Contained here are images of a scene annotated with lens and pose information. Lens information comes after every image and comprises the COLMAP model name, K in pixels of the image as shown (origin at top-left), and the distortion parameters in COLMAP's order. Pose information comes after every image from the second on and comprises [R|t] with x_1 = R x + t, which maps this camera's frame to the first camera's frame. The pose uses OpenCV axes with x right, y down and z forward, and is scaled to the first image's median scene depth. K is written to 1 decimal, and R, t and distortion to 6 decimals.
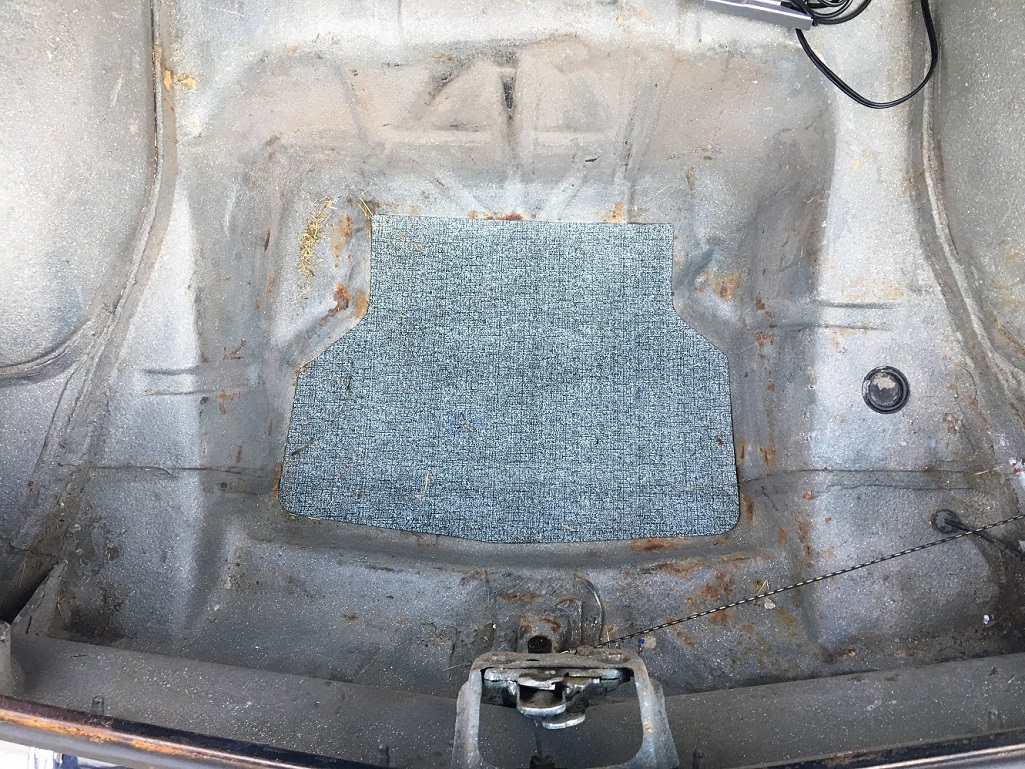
lens RADIAL K [[877.7, 0, 512.5], [0, 877.7, 384.5], [0, 0, 1]] dist [0.036621, -0.007902]
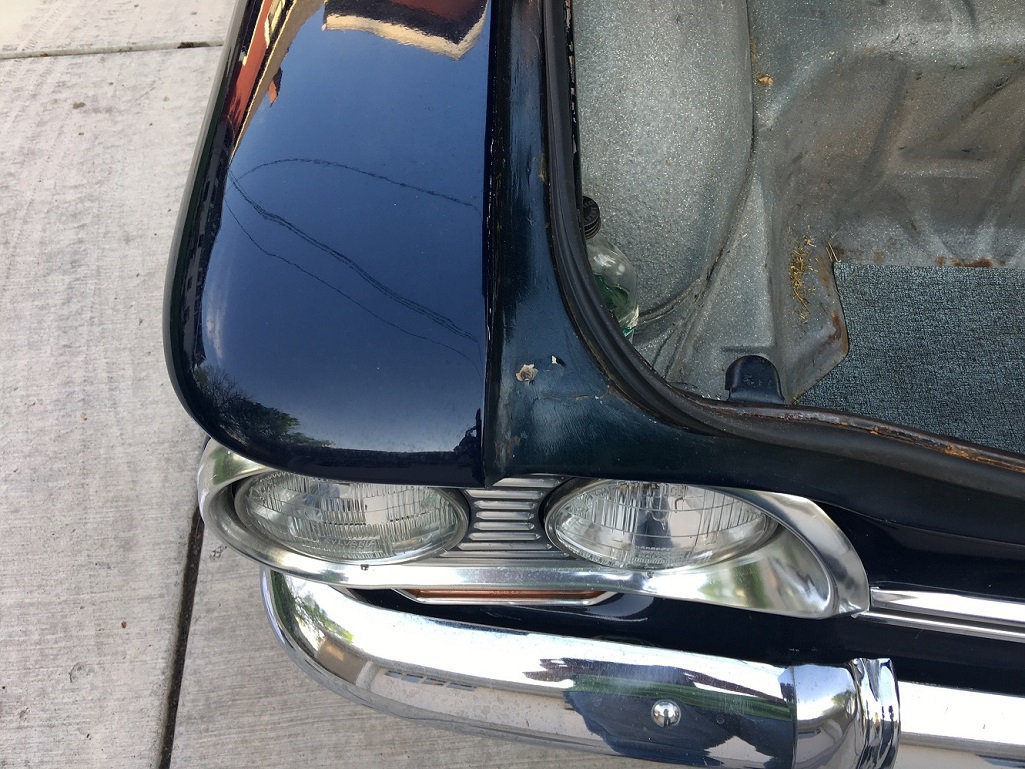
lens RADIAL K [[877.7, 0, 512.5], [0, 877.7, 384.5], [0, 0, 1]] dist [0.036621, -0.007902]
pose [[0.999440, 0.009836, 0.031972, -0.664398], [0.002150, 0.934930, -0.354827, 0.345113], [-0.033382, 0.354697, 0.934385, 0.161968]]
